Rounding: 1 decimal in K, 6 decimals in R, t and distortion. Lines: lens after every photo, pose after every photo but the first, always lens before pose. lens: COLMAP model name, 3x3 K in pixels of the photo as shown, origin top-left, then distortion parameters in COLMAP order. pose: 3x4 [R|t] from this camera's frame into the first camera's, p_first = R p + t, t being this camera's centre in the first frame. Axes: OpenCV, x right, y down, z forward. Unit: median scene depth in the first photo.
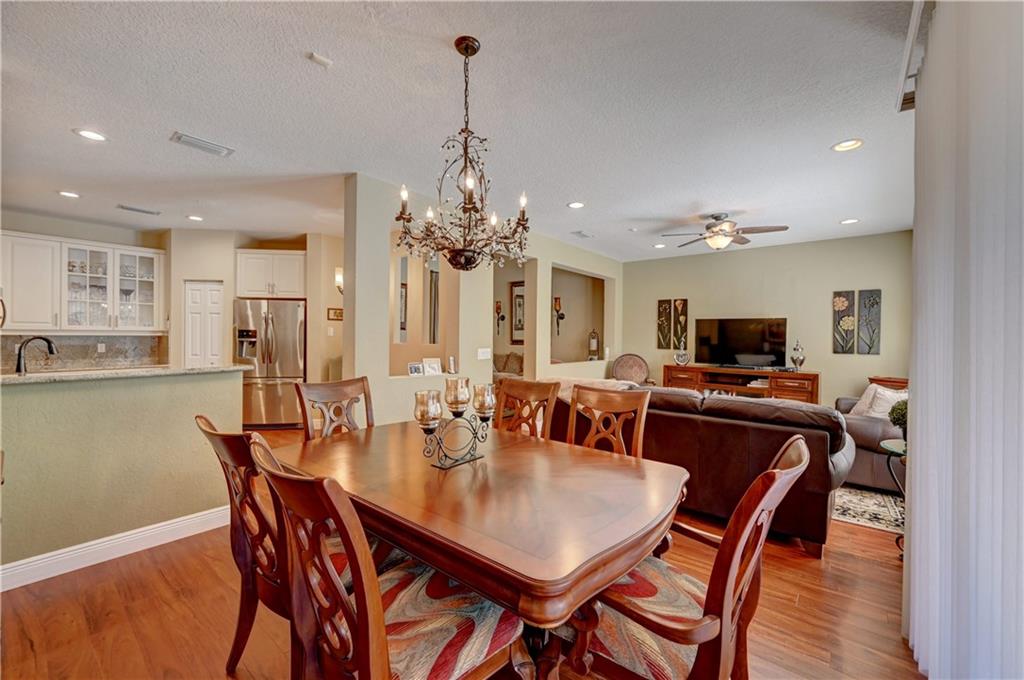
lens RADIAL K [[408.5, 0, 489.7], [0, 408.5, 345.3], [0, 0, 1]] dist [0.010997, 0.000679]
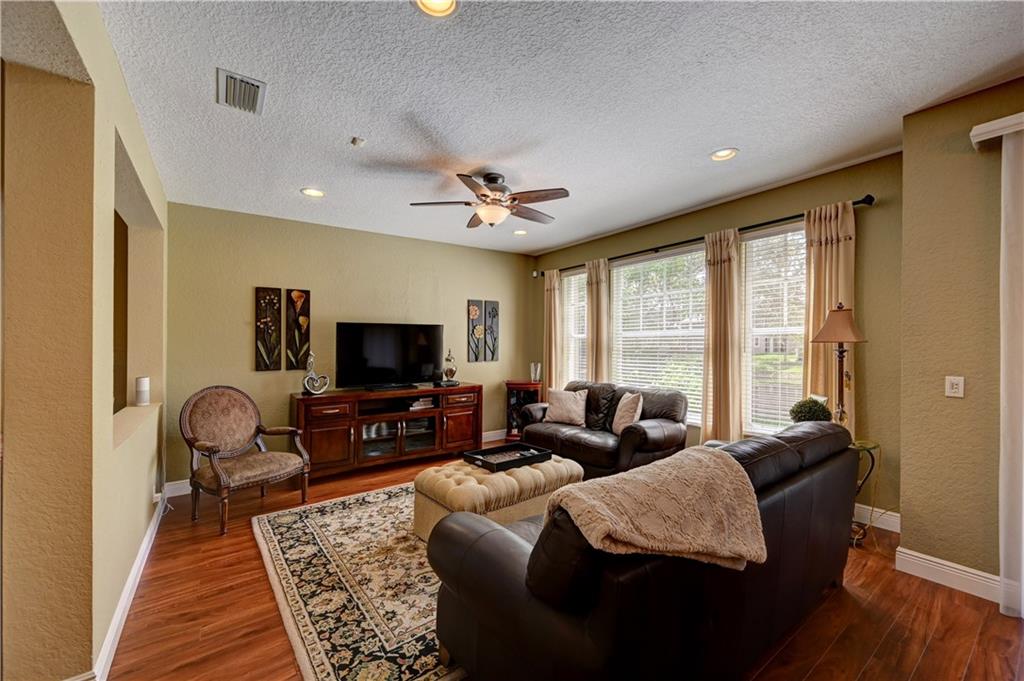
lens RADIAL K [[408.5, 0, 549.6], [0, 408.5, 345.2], [0, 0, 1]] dist [0.010997, 0.000679]
pose [[0.190532, -0.019468, 0.981488, -0.096930], [0.036807, 0.999242, 0.012675, -0.025532], [-0.980991, 0.033711, 0.191105, 0.606724]]
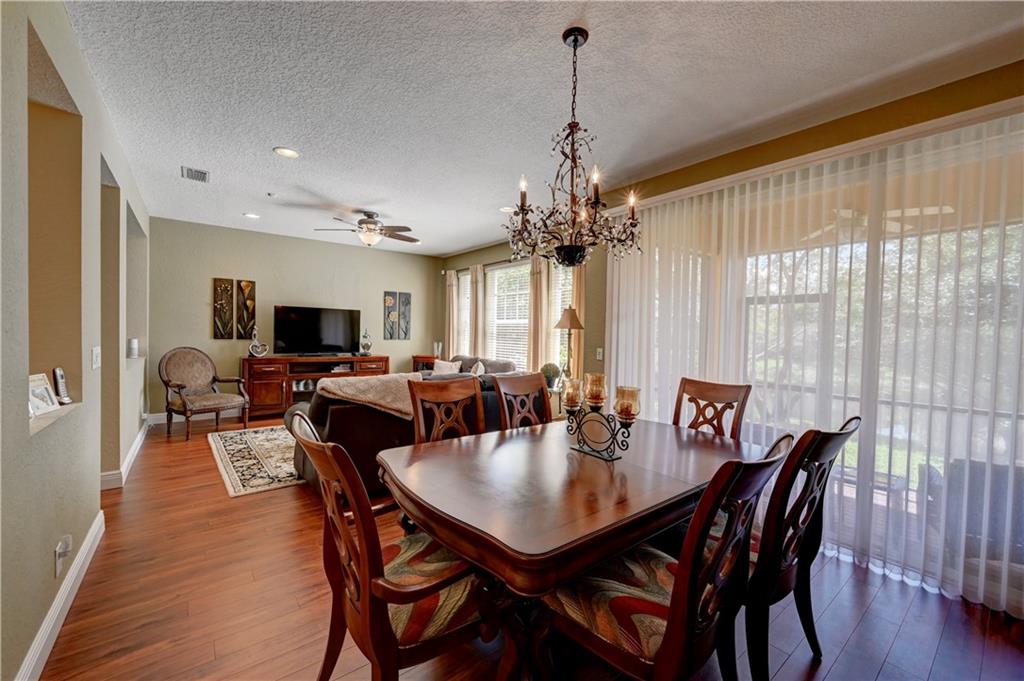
lens RADIAL K [[408.5, 0, 538.8], [0, 408.5, 349.1], [0, 0, 1]] dist [0.010997, 0.000679]
pose [[0.172628, -0.049105, 0.983762, -0.343108], [0.003876, 0.998783, 0.049174, -0.011014], [-0.984979, -0.004675, 0.172608, 0.294289]]
